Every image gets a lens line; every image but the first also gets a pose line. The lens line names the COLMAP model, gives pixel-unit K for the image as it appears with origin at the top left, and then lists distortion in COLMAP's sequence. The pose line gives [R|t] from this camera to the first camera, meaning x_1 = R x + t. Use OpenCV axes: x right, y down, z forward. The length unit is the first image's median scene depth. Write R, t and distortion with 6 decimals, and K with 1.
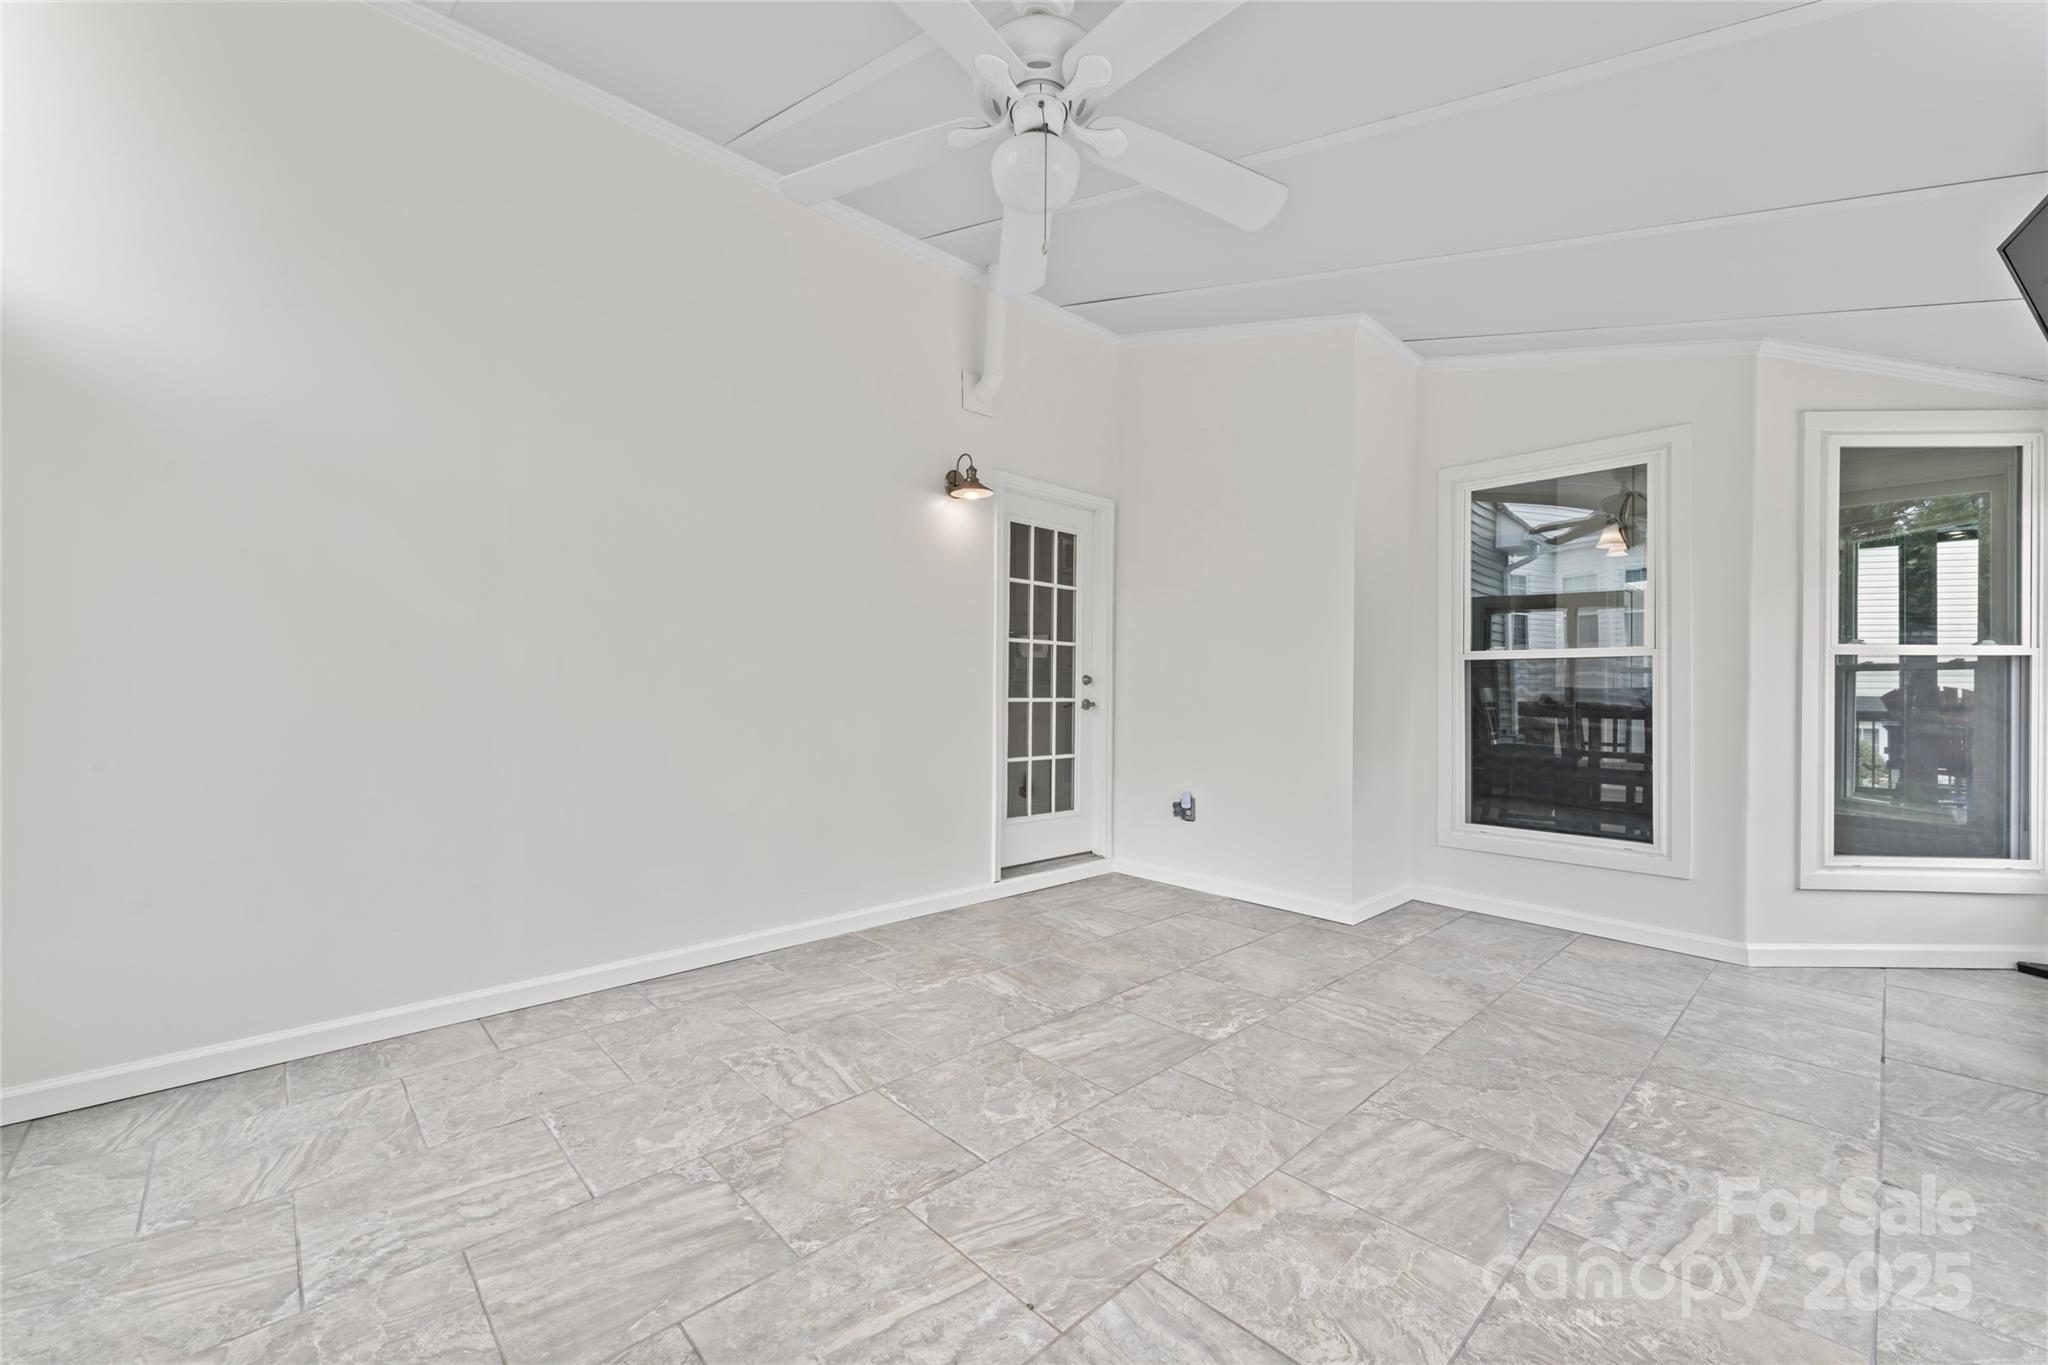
lens RADIAL K [[847.7, 0, 1017.3], [0, 847.7, 682.2], [0, 0, 1]] dist [0.001176, 0.000065]
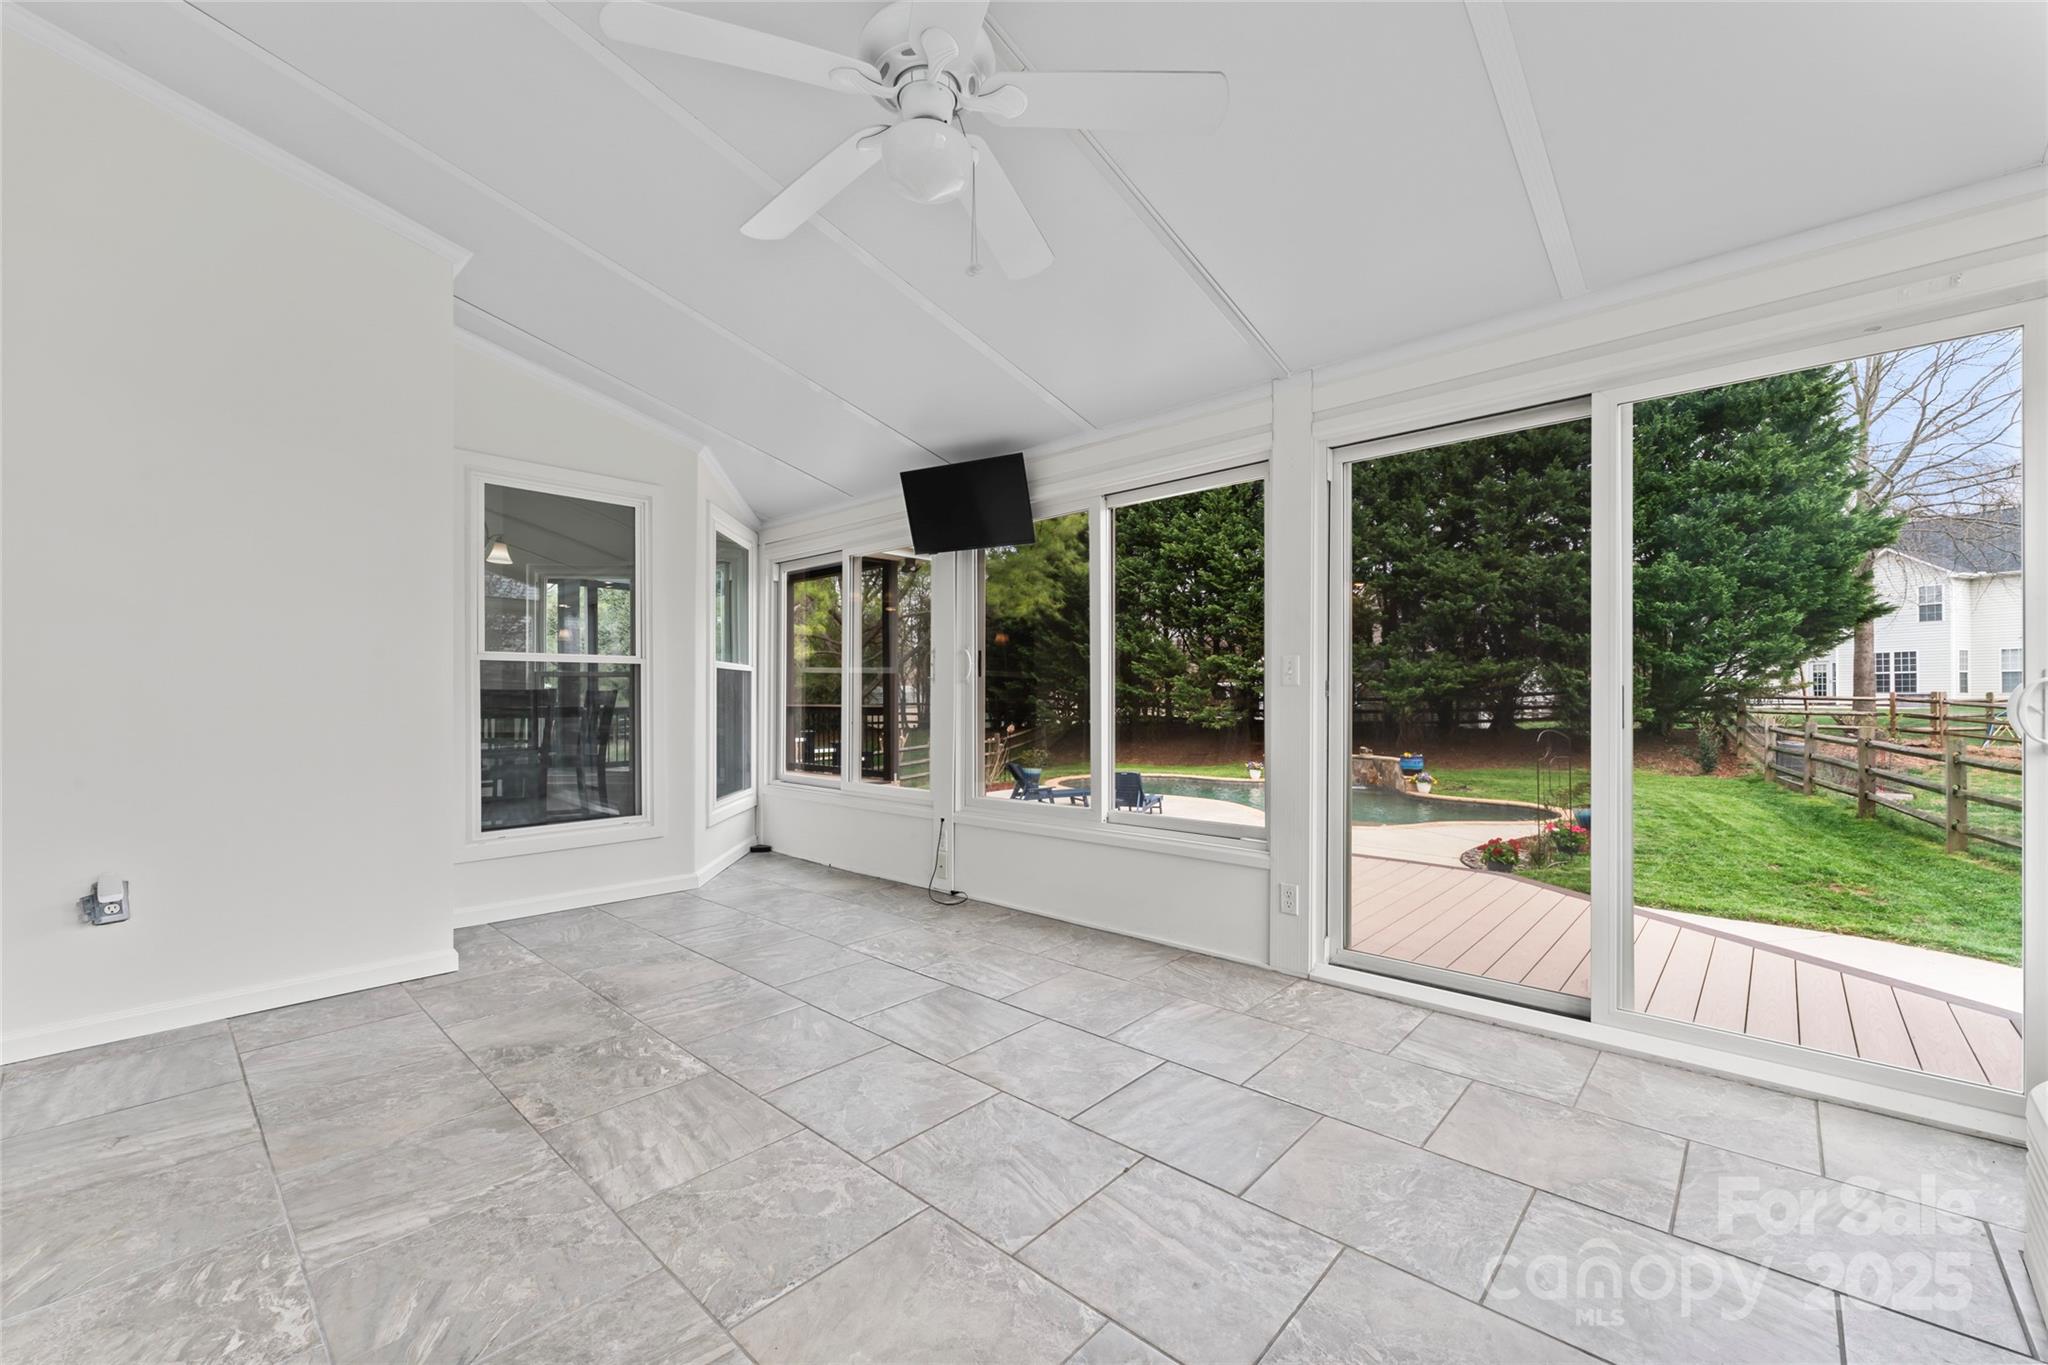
lens RADIAL K [[847.7, 0, 1029.4], [0, 847.7, 692.1], [0, 0, 1]] dist [0.001176, 0.000065]
pose [[-0.118079, -0.002380, 0.993001, -0.621442], [-0.006295, 0.999979, 0.001648, 0.004660], [-0.992984, -0.006056, -0.118092, 0.650652]]
